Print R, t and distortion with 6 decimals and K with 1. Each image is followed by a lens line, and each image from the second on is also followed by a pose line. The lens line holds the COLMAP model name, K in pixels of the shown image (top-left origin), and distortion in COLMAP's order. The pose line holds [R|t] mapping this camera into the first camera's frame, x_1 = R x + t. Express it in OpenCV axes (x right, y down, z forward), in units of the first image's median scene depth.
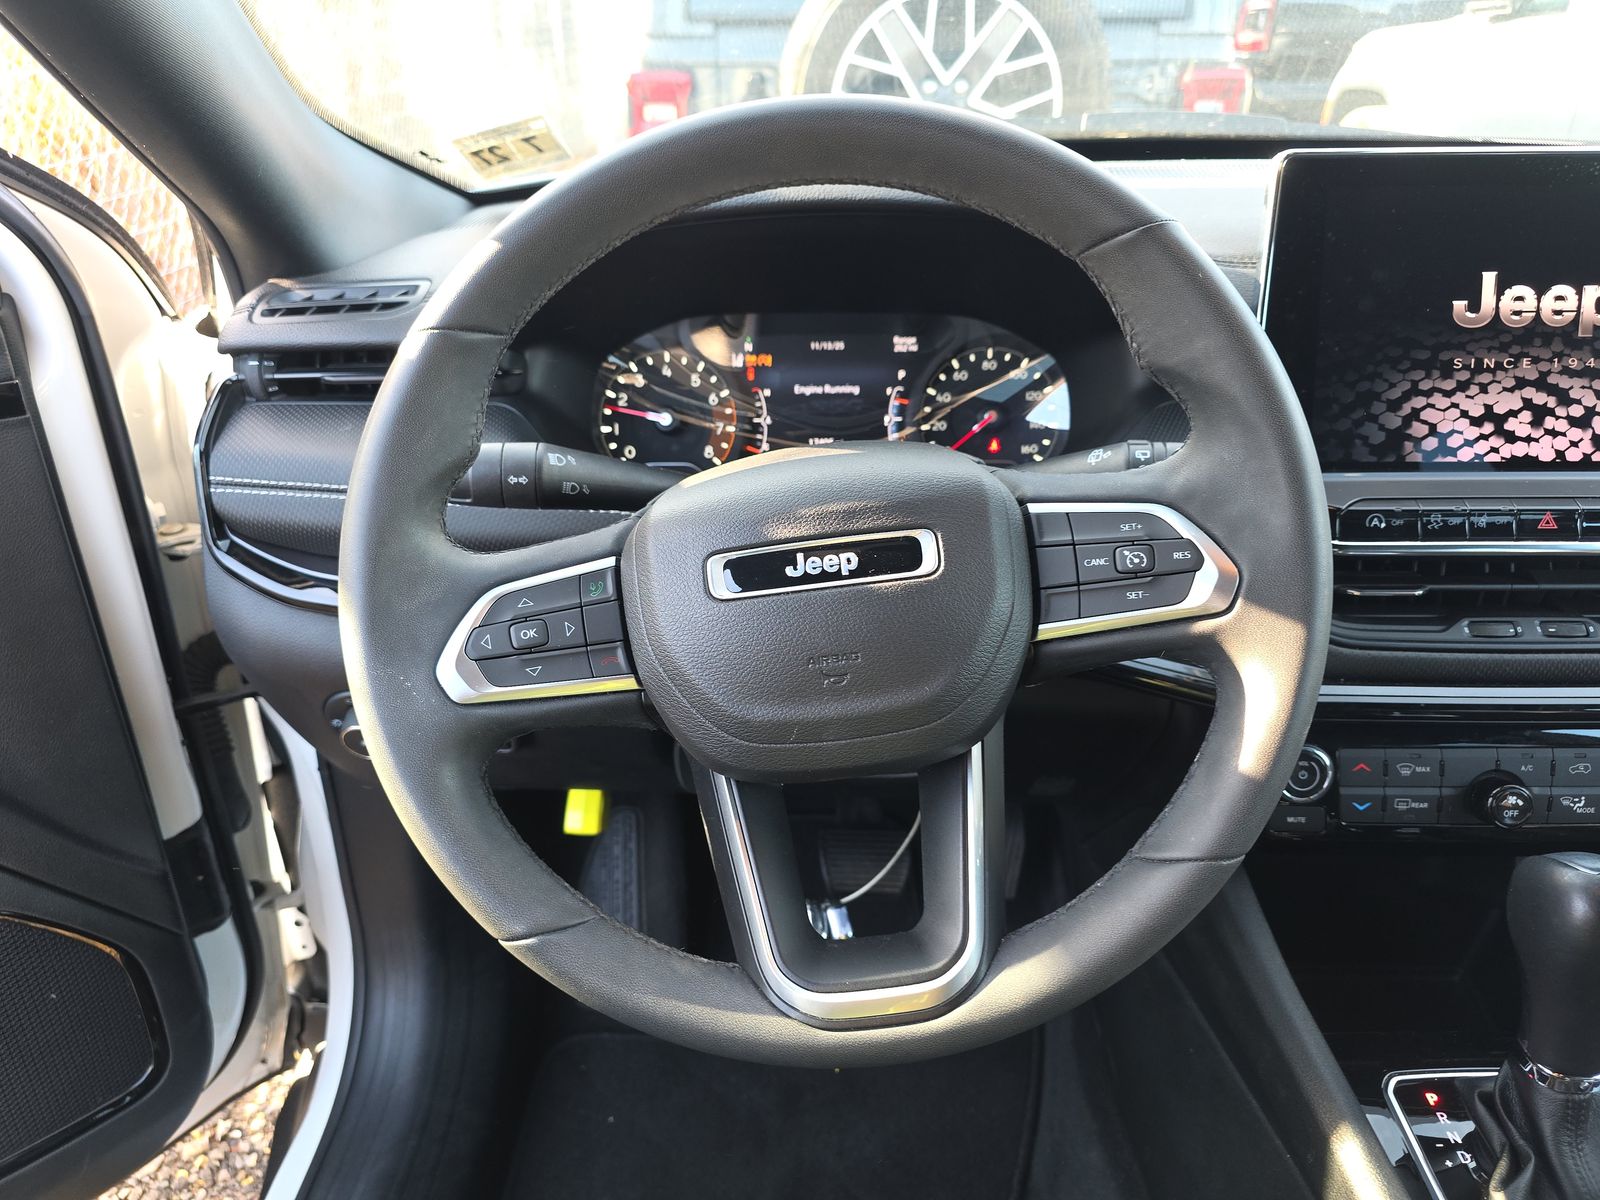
lens RADIAL K [[1054.6, 0, 790.8], [0, 1054.6, 611.8], [0, 0, 1]] dist [0.011875, 0.000405]
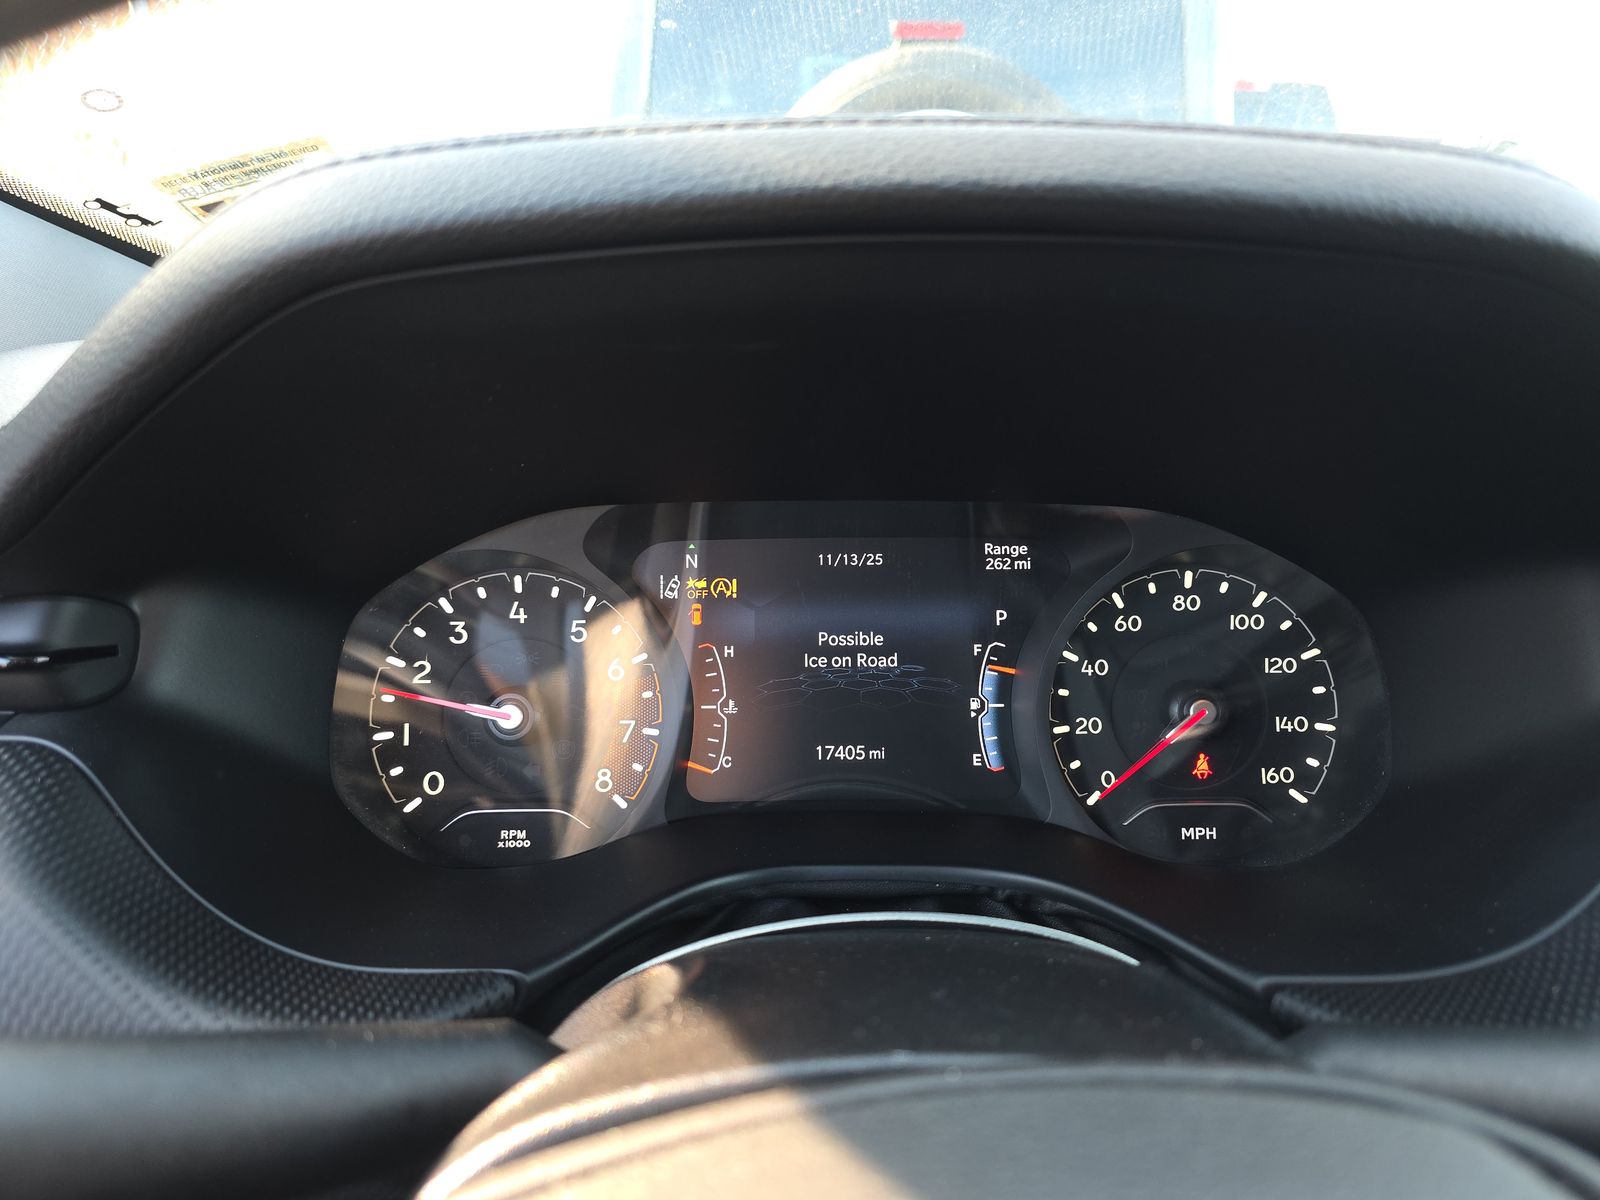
lens RADIAL K [[1054.6, 0, 806.2], [0, 1054.6, 594.2], [0, 0, 1]] dist [0.011875, 0.000405]
pose [[0.999403, 0.001668, 0.034496, -0.003491], [0.003697, 0.987927, -0.154874, -0.159731], [-0.034338, 0.154909, 0.987332, 0.515549]]
